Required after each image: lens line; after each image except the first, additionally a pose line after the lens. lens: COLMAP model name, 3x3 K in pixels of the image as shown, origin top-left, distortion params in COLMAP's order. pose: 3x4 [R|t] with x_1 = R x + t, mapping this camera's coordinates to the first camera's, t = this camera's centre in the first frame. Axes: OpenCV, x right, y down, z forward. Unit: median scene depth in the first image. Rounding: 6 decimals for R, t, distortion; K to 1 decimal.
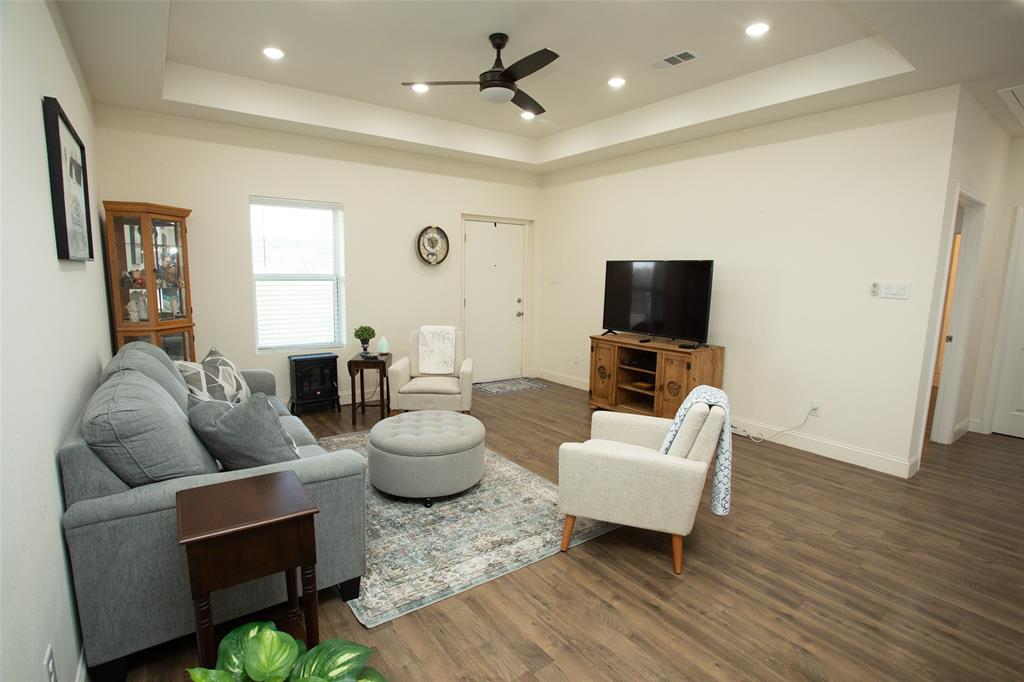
lens RADIAL K [[491.9, 0, 515.3], [0, 491.9, 343.8], [0, 0, 1]] dist [-0.040725, 0.004469]
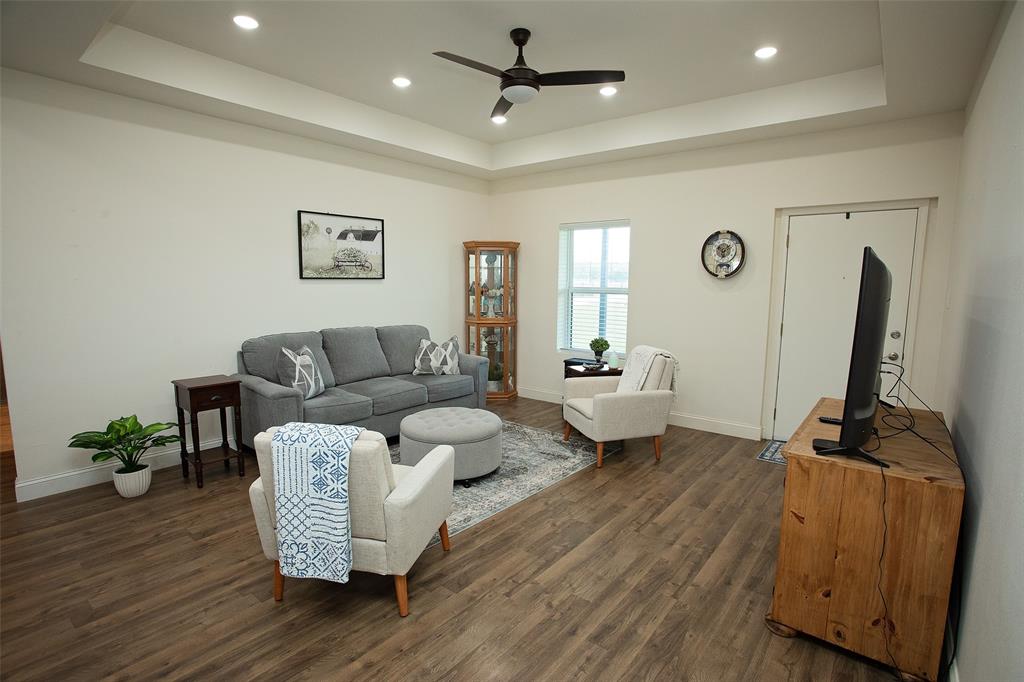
lens RADIAL K [[491.9, 0, 515.3], [0, 491.9, 343.9], [0, 0, 1]] dist [-0.040725, 0.004469]
pose [[0.262870, 0.100195, -0.959615, 0.625108], [-0.143686, 0.987568, 0.063754, -0.064648], [0.954072, 0.121125, 0.273999, 0.544951]]
